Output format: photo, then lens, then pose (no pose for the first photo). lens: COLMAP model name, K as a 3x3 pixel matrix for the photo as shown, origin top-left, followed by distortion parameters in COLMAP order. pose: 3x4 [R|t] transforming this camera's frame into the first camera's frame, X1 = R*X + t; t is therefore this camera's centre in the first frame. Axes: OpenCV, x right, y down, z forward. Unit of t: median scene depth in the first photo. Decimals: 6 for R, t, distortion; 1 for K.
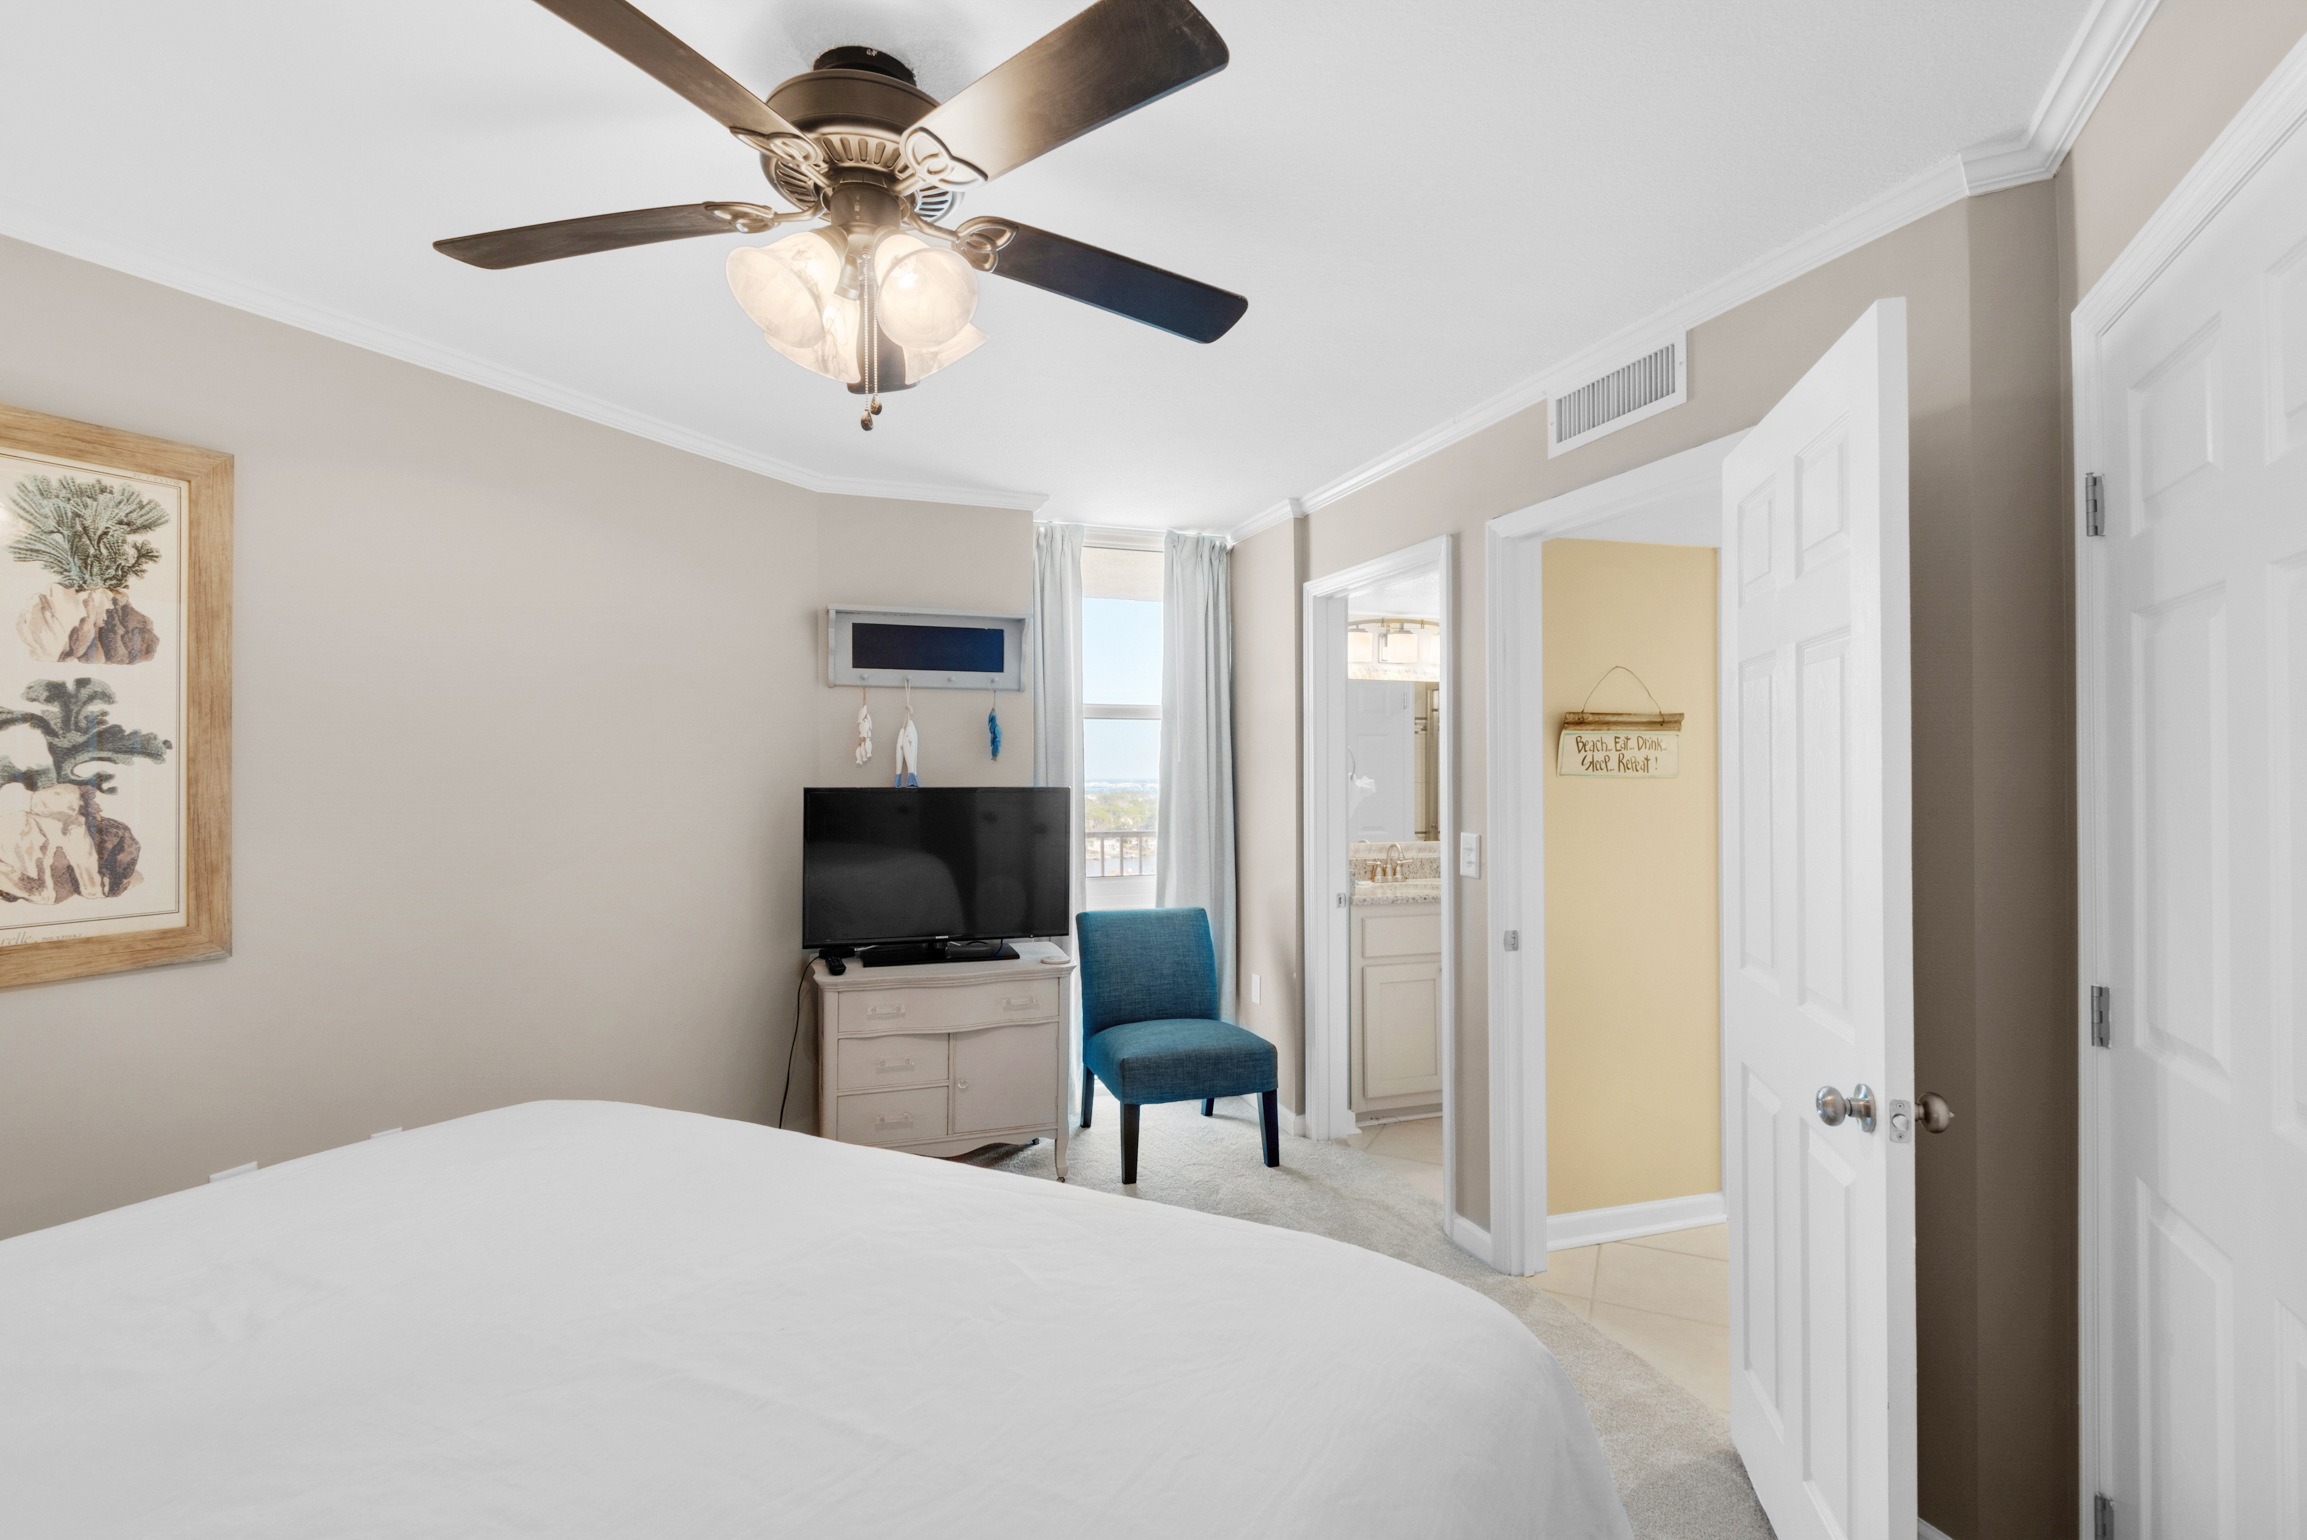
lens RADIAL K [[1076.6, 0, 1193.9], [0, 1076.6, 766.1], [0, 0, 1]] dist [0.001092, -0.000857]
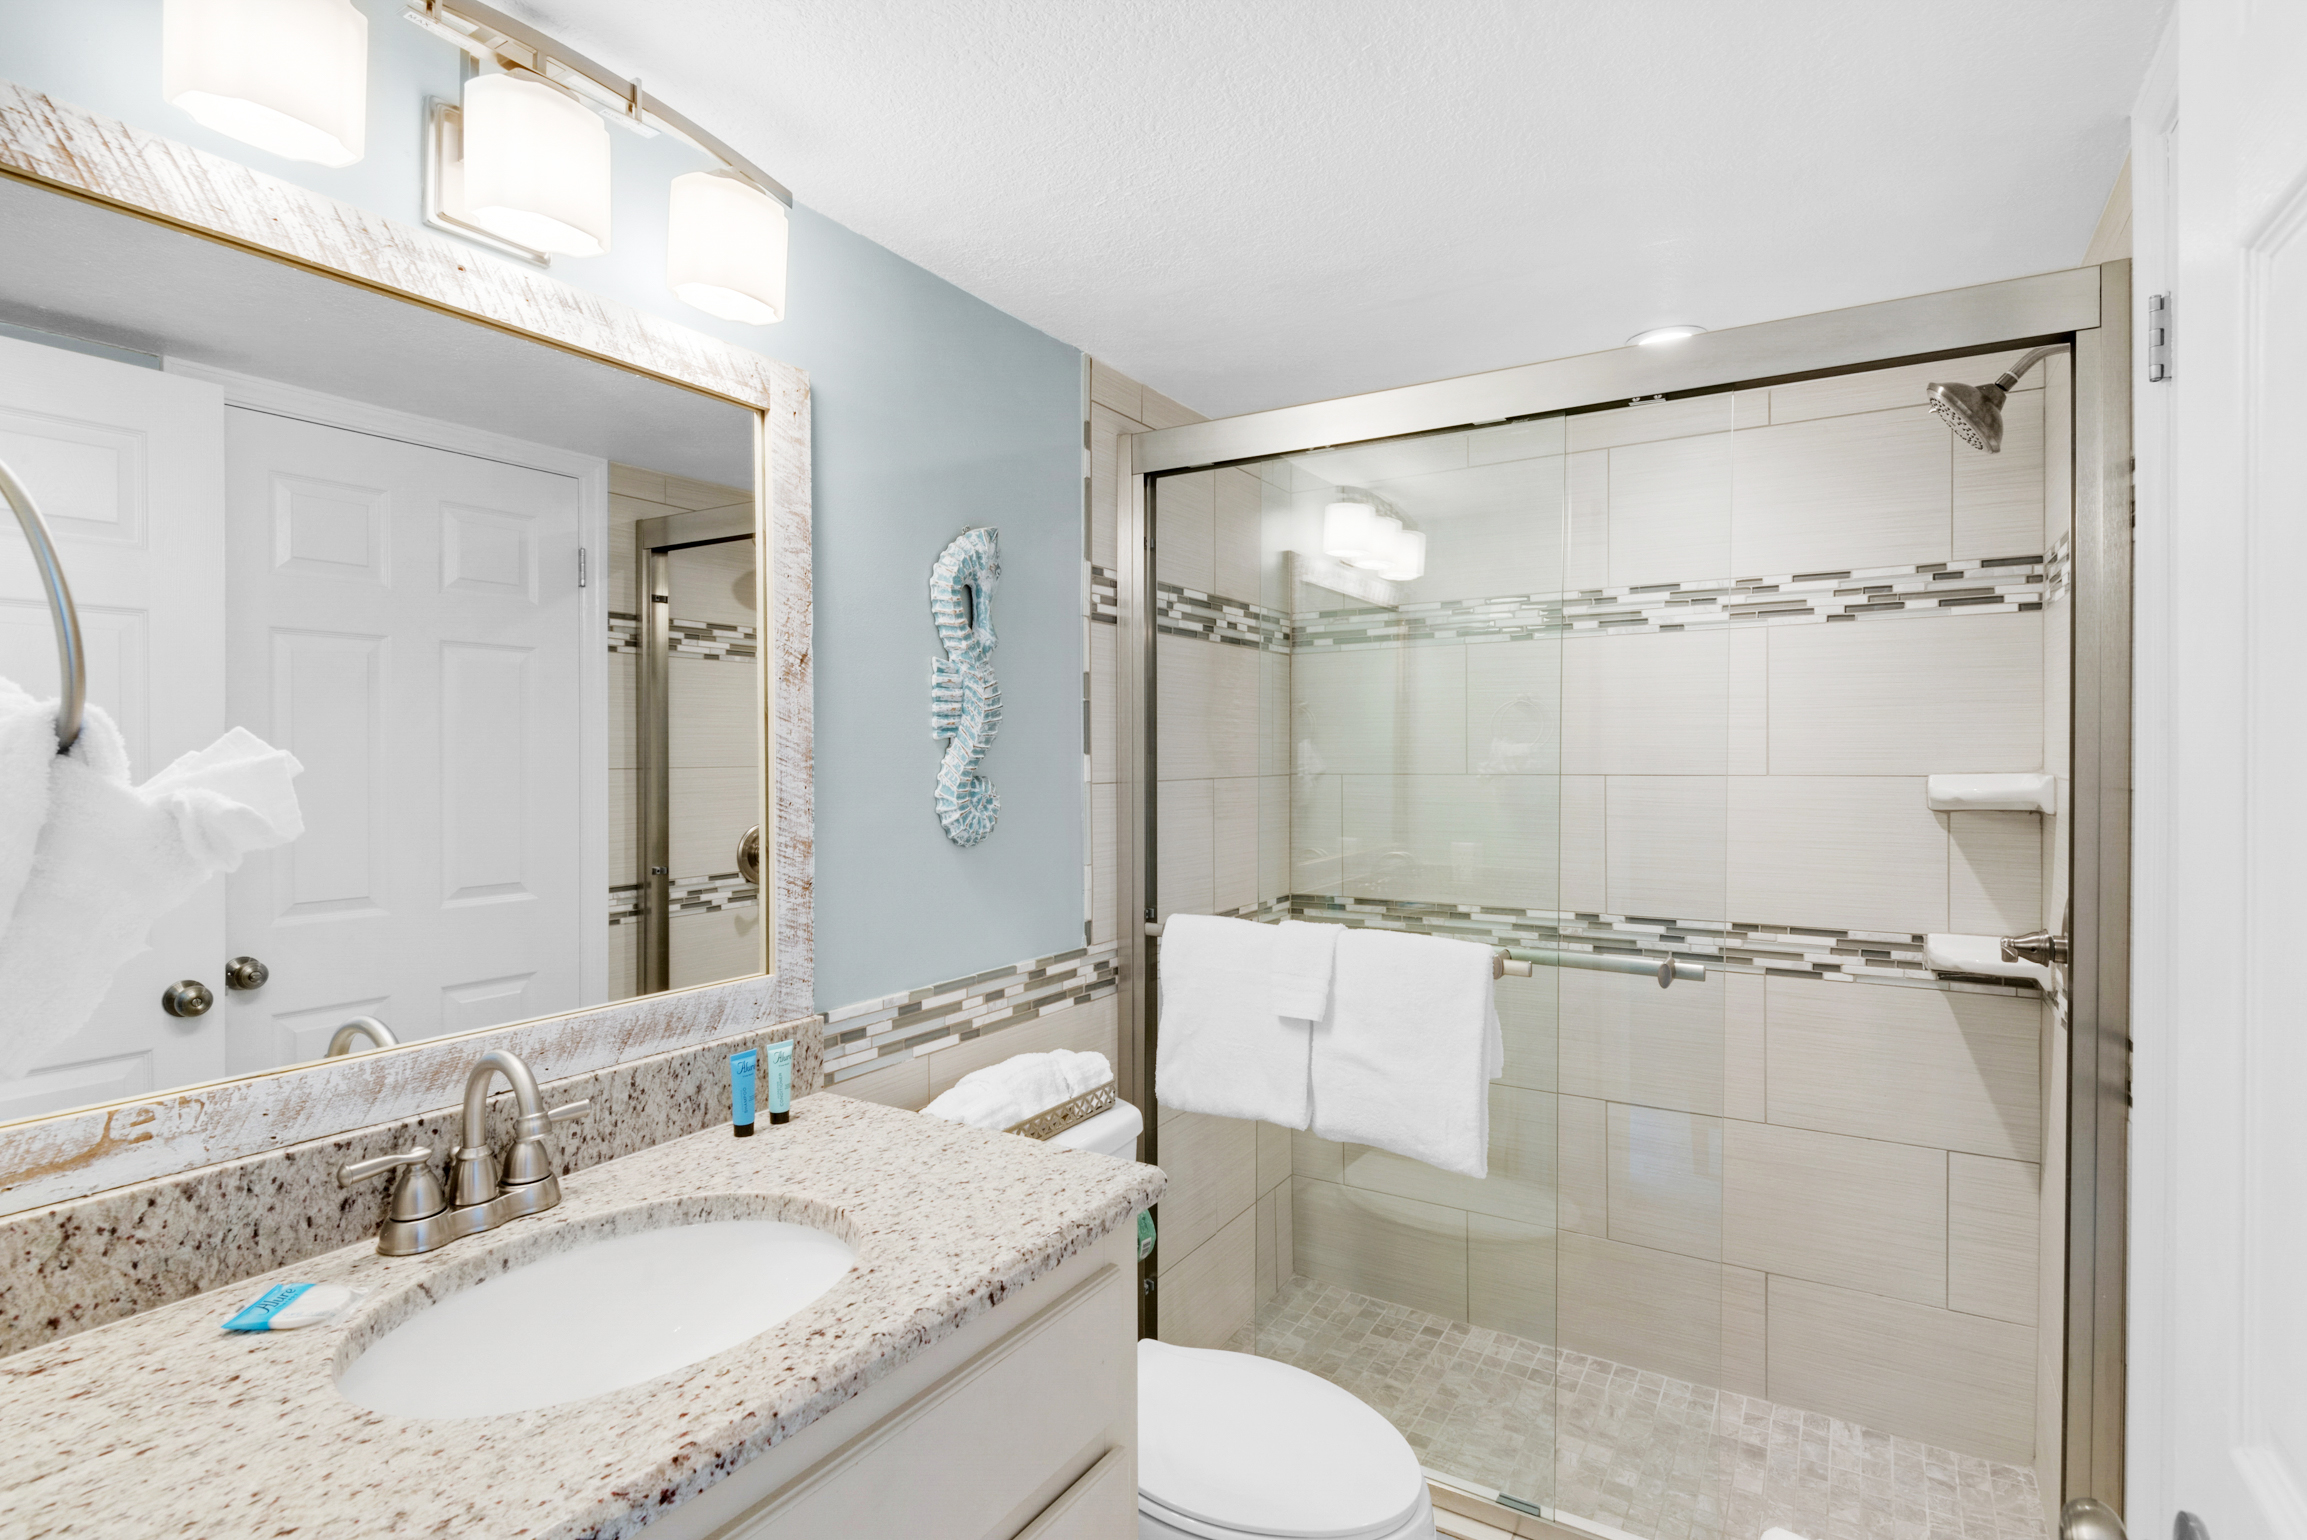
lens RADIAL K [[1144.3, 0, 1153.5], [0, 1144.3, 770.0], [0, 0, 1]] dist [-0.002852, -0.000233]
pose [[0.798895, -0.003942, 0.601458, 0.788592], [-0.008792, 0.999795, 0.018231, 0.050548], [-0.601406, -0.019852, 0.798697, 3.809308]]
